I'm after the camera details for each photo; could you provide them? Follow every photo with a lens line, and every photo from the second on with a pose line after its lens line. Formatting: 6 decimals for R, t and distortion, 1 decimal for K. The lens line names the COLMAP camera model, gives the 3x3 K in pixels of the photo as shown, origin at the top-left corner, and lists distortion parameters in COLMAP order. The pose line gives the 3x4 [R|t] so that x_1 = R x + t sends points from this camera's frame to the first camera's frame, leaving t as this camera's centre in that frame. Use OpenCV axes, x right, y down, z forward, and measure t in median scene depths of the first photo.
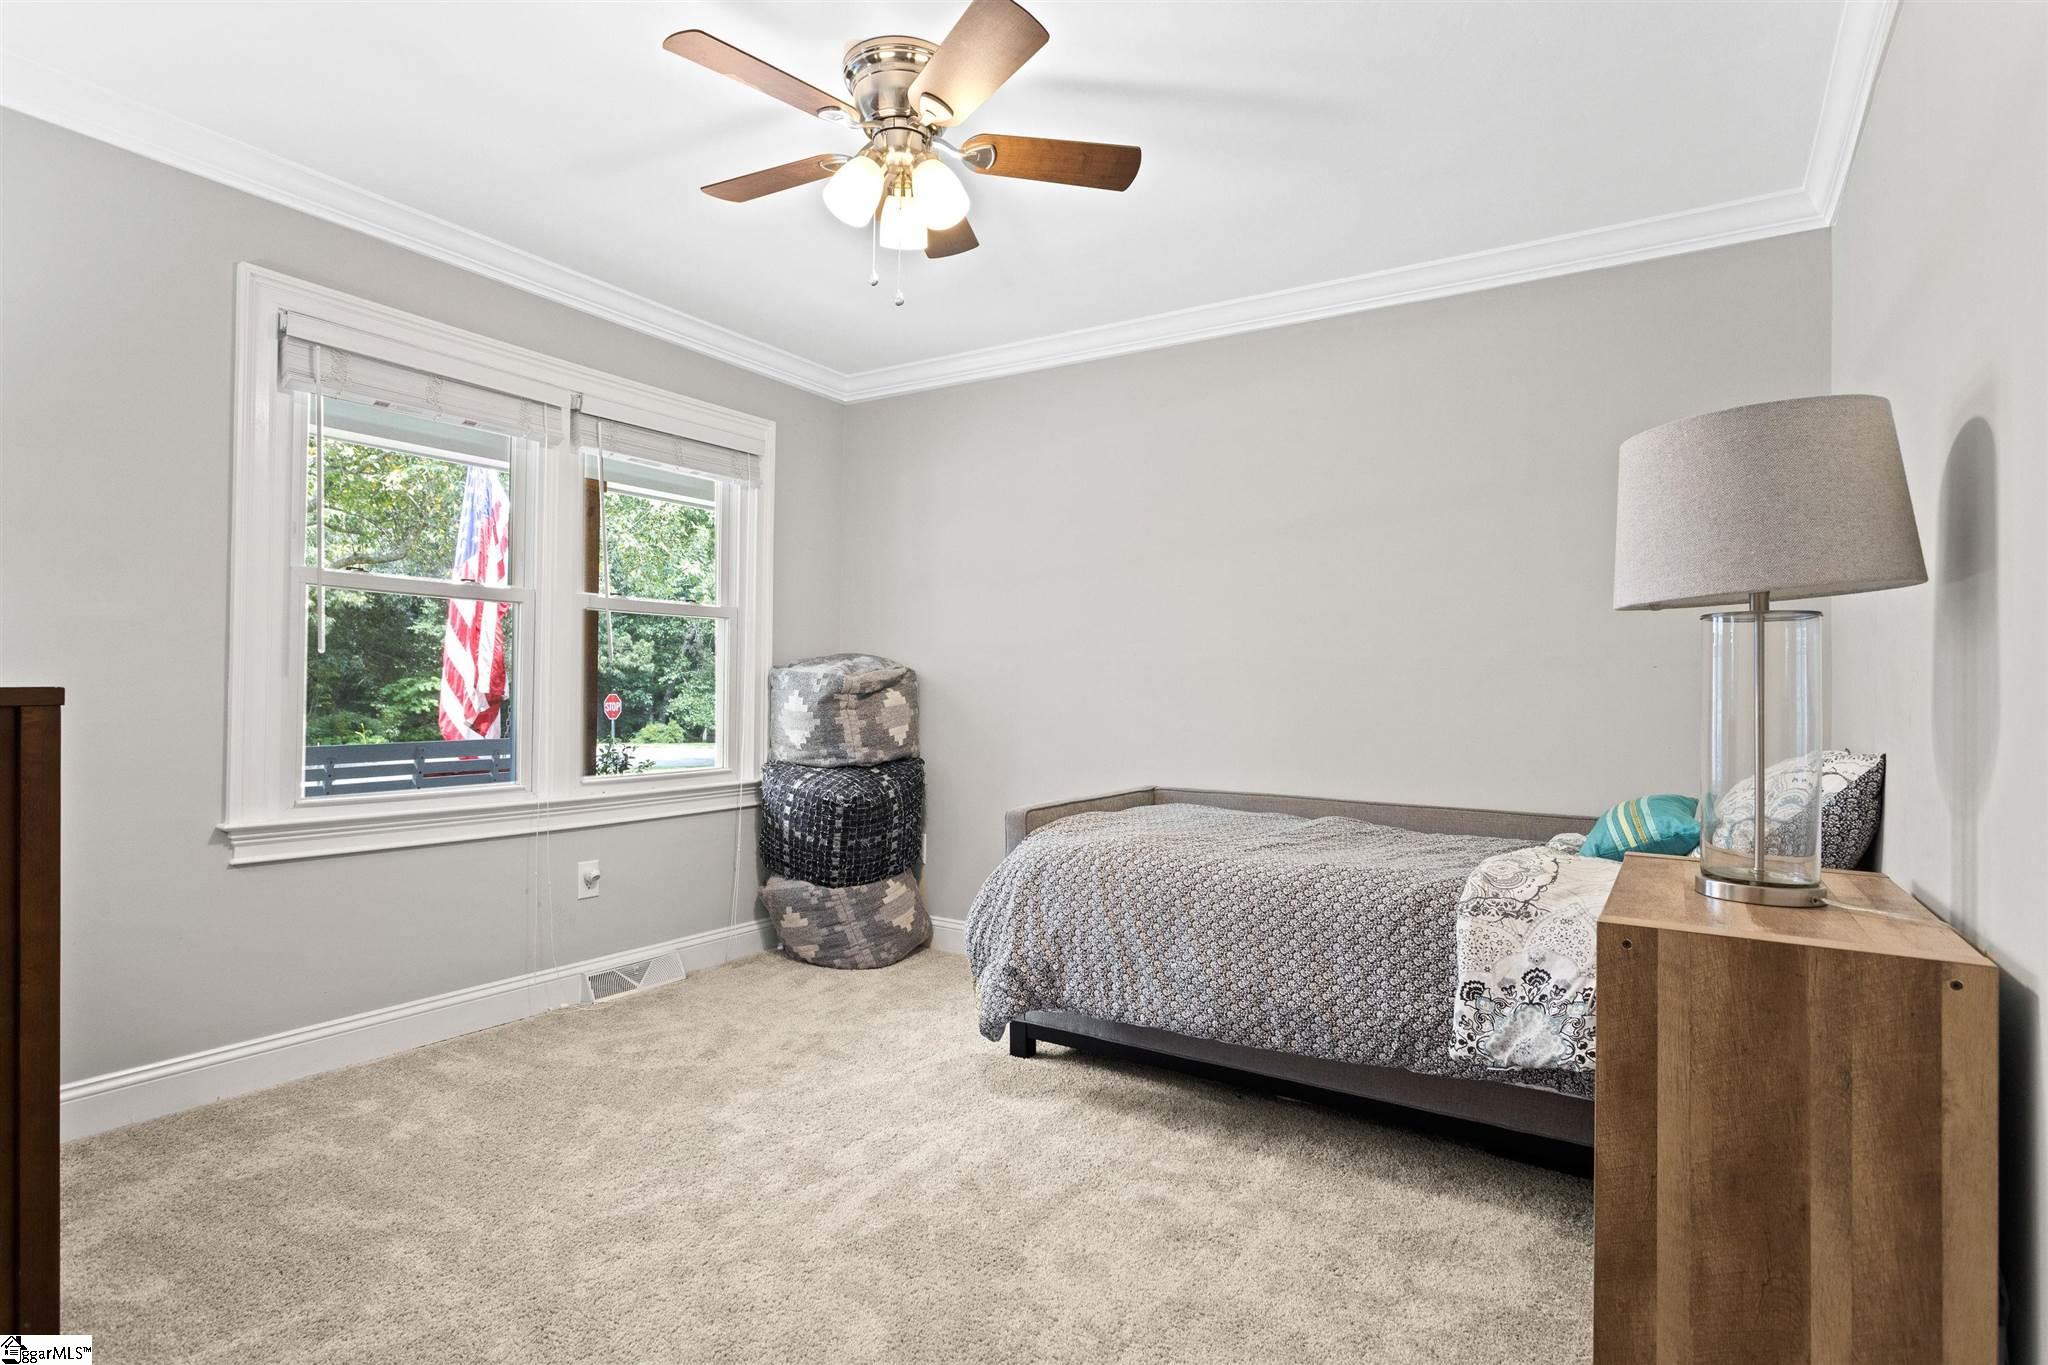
lens RADIAL K [[1033.1, 0, 1020.2], [0, 1033.1, 684.6], [0, 0, 1]] dist [0.006091, 0.000629]
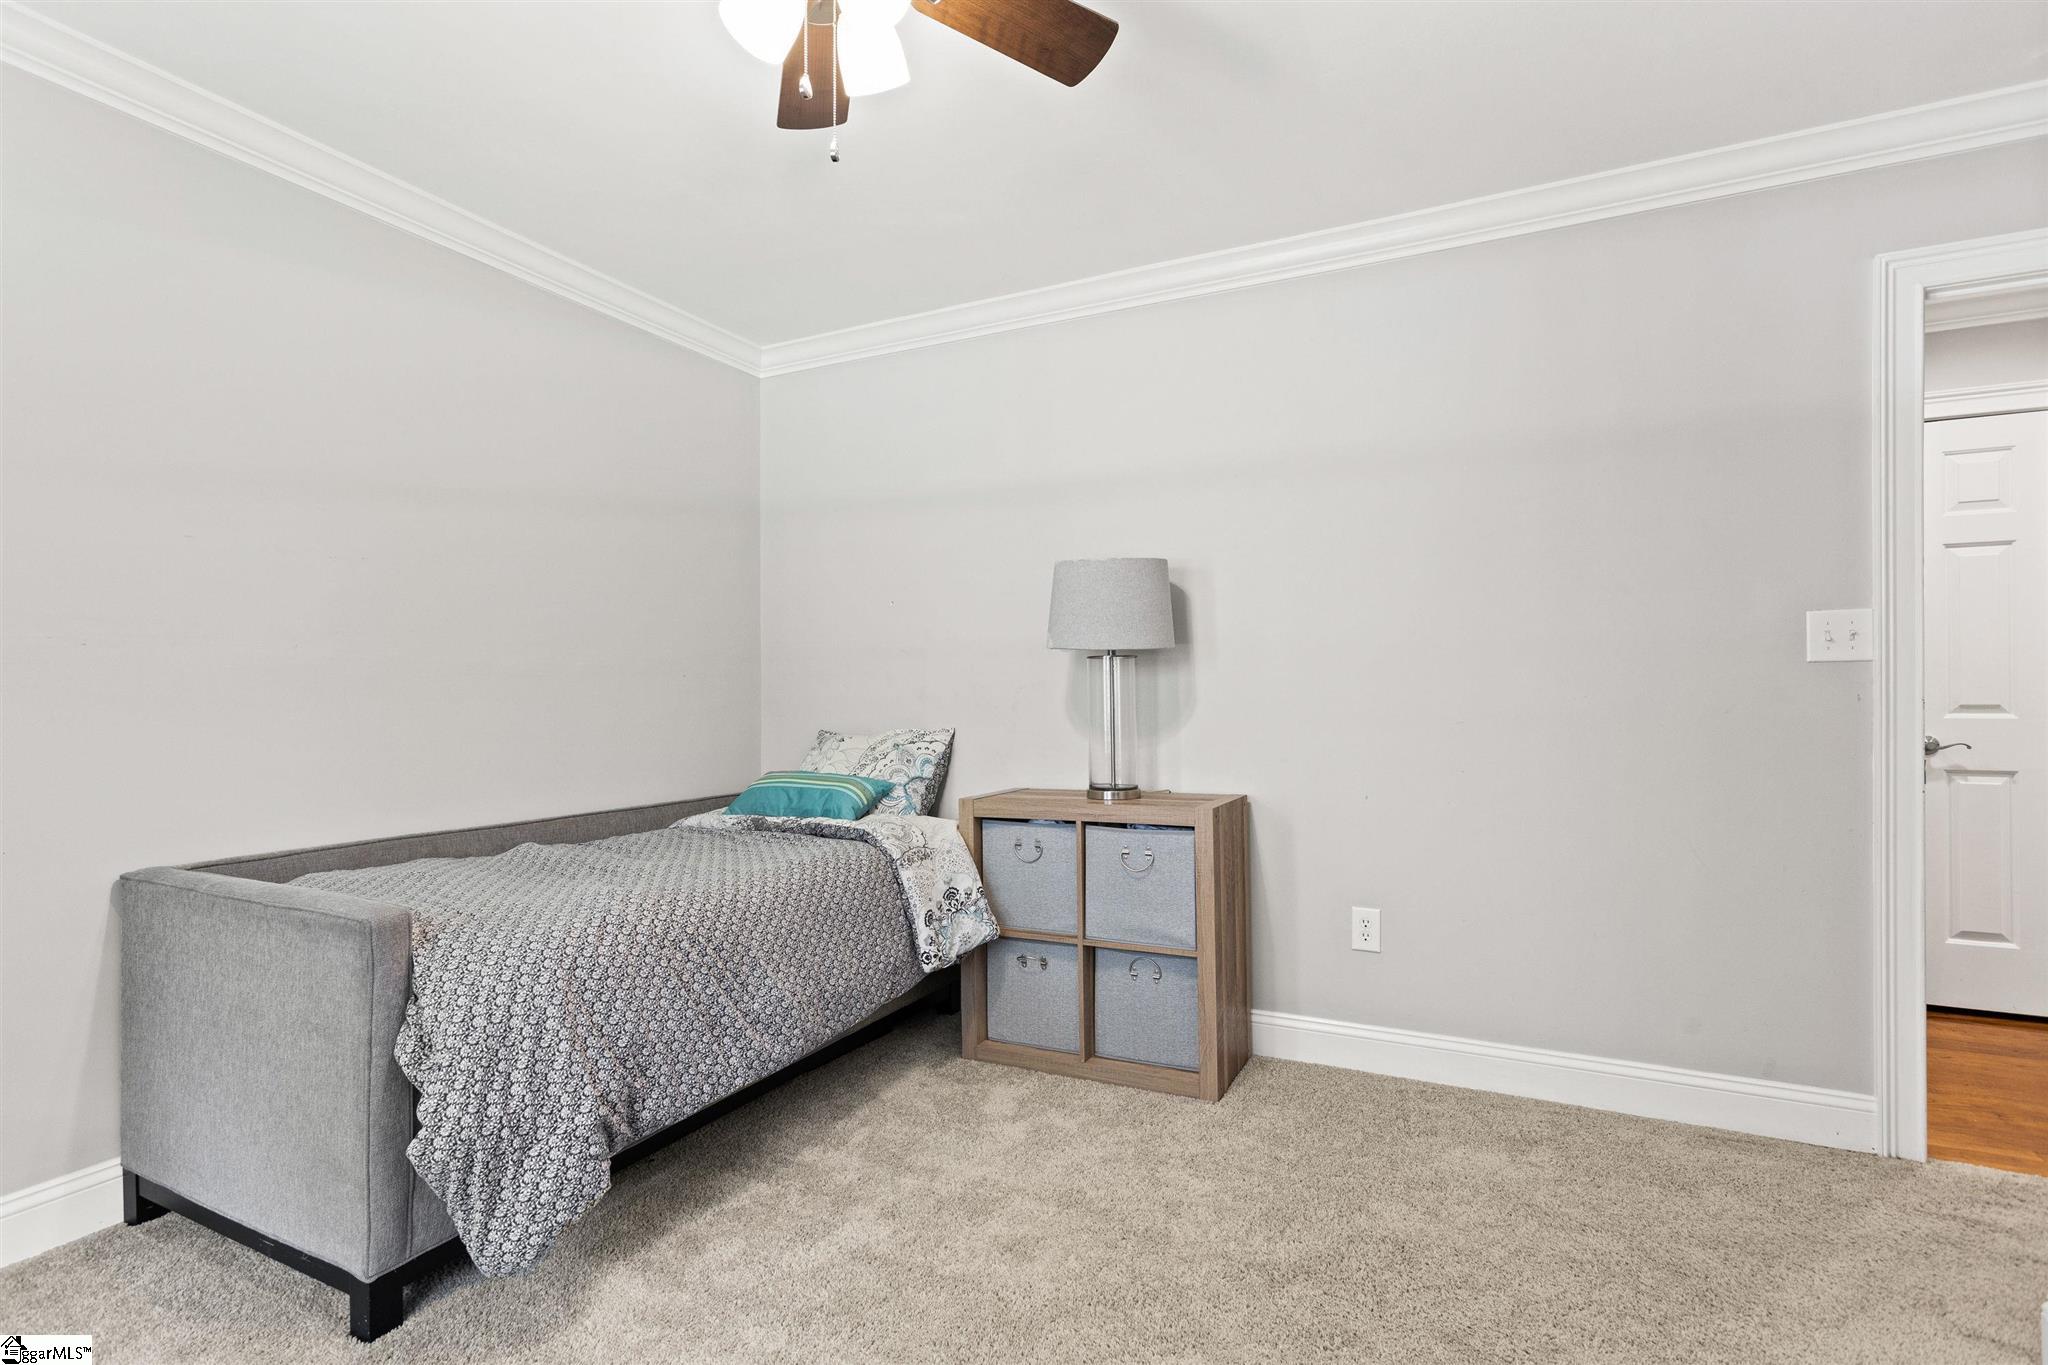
lens RADIAL K [[976.9, 0, 1019.7], [0, 976.9, 684.9], [0, 0, 1]] dist [0.004377, -0.001925]
pose [[-0.098750, -0.003658, 0.995106, -0.830898], [-0.004626, 0.999984, 0.003217, -0.015300], [-0.995102, -0.004286, -0.098765, 0.982311]]
